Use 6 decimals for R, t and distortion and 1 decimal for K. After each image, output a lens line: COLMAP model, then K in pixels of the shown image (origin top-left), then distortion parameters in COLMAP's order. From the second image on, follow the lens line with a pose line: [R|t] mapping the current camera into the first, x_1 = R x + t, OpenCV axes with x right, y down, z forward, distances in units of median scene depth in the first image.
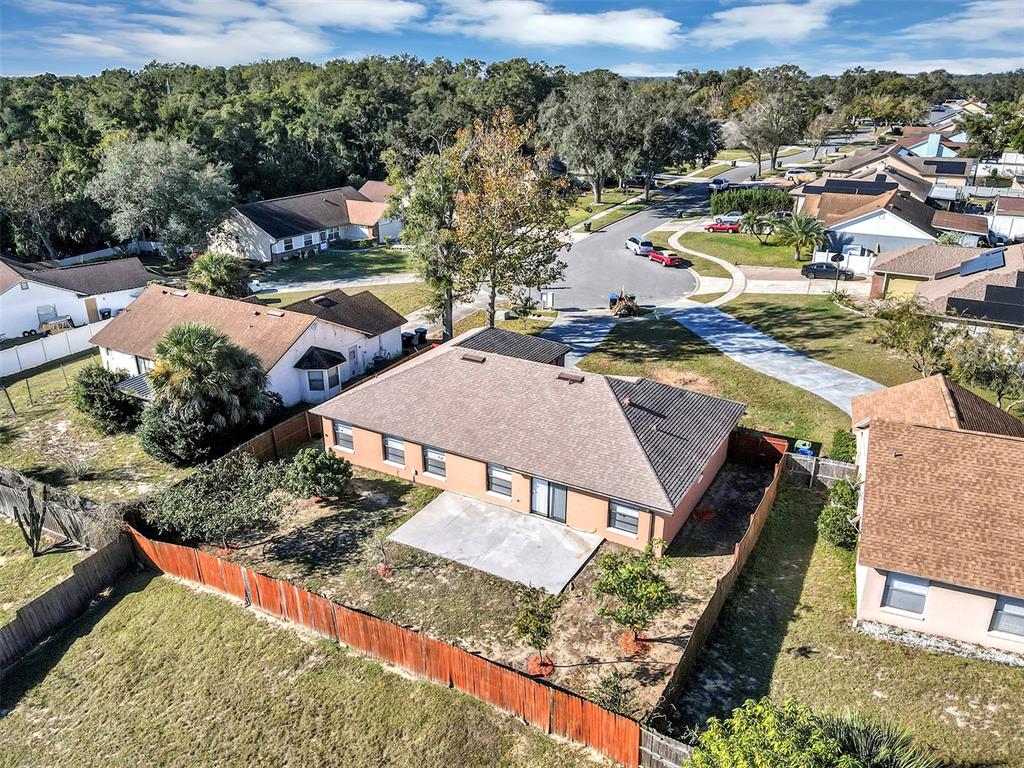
lens RADIAL K [[753.8, 0, 507.0], [0, 753.8, 381.2], [0, 0, 1]] dist [-0.014172, 0.053769]
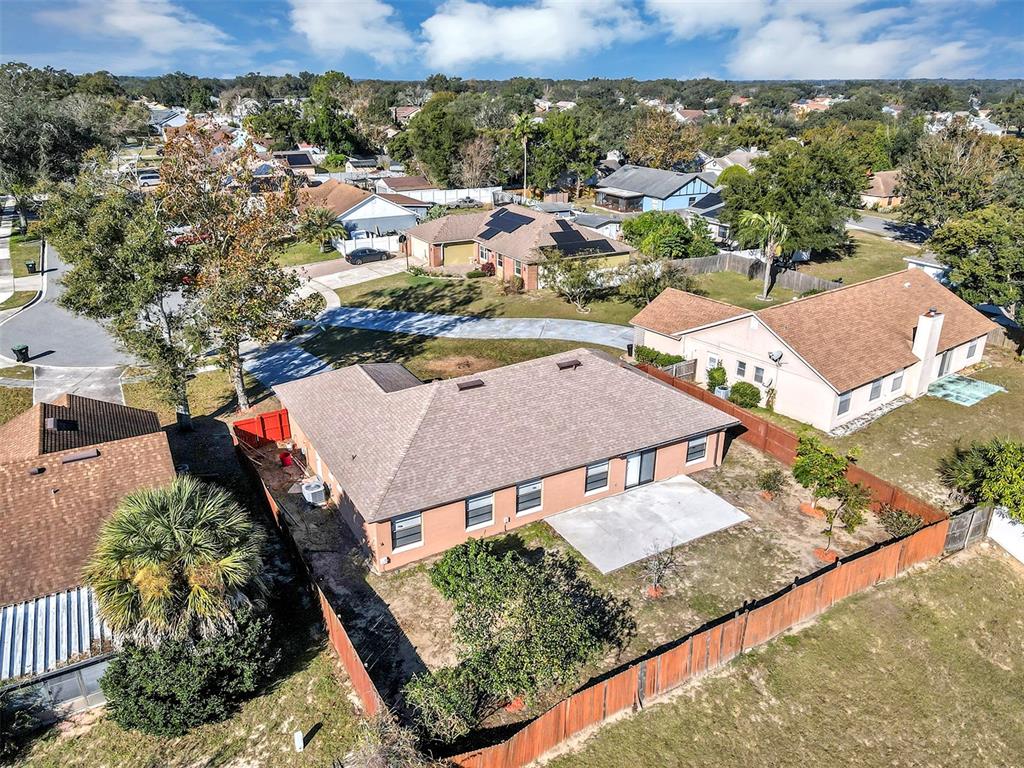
lens RADIAL K [[753.8, 0, 507.0], [0, 753.8, 381.2], [0, 0, 1]] dist [-0.014172, 0.053769]
pose [[0.507593, -0.316303, 0.801437, -0.532178], [0.318398, 0.933195, 0.166646, -0.122135], [-0.800607, 0.170588, 0.574393, 0.316233]]
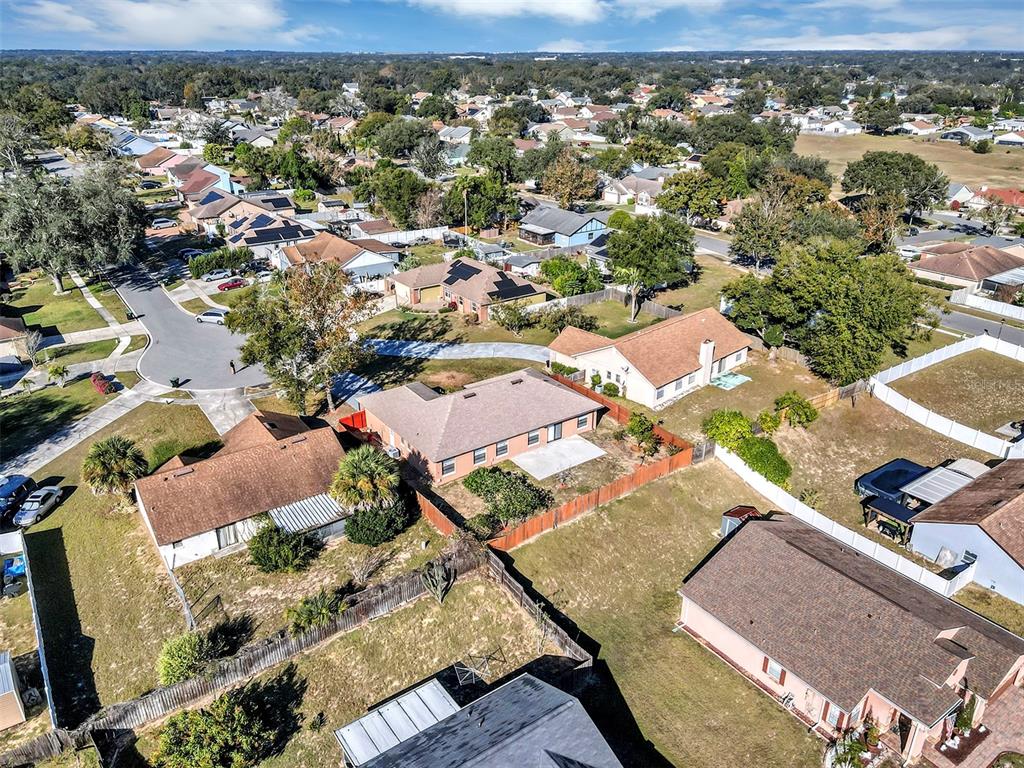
lens RADIAL K [[768.5, 0, 512.5], [0, 768.5, 347.2], [0, 0, 1]] dist [0.009820, 0.002213]
pose [[0.405293, -0.327372, 0.853560, -1.111167], [0.338245, 0.921122, 0.192677, -0.330231], [-0.849310, 0.210622, 0.484056, -0.012770]]
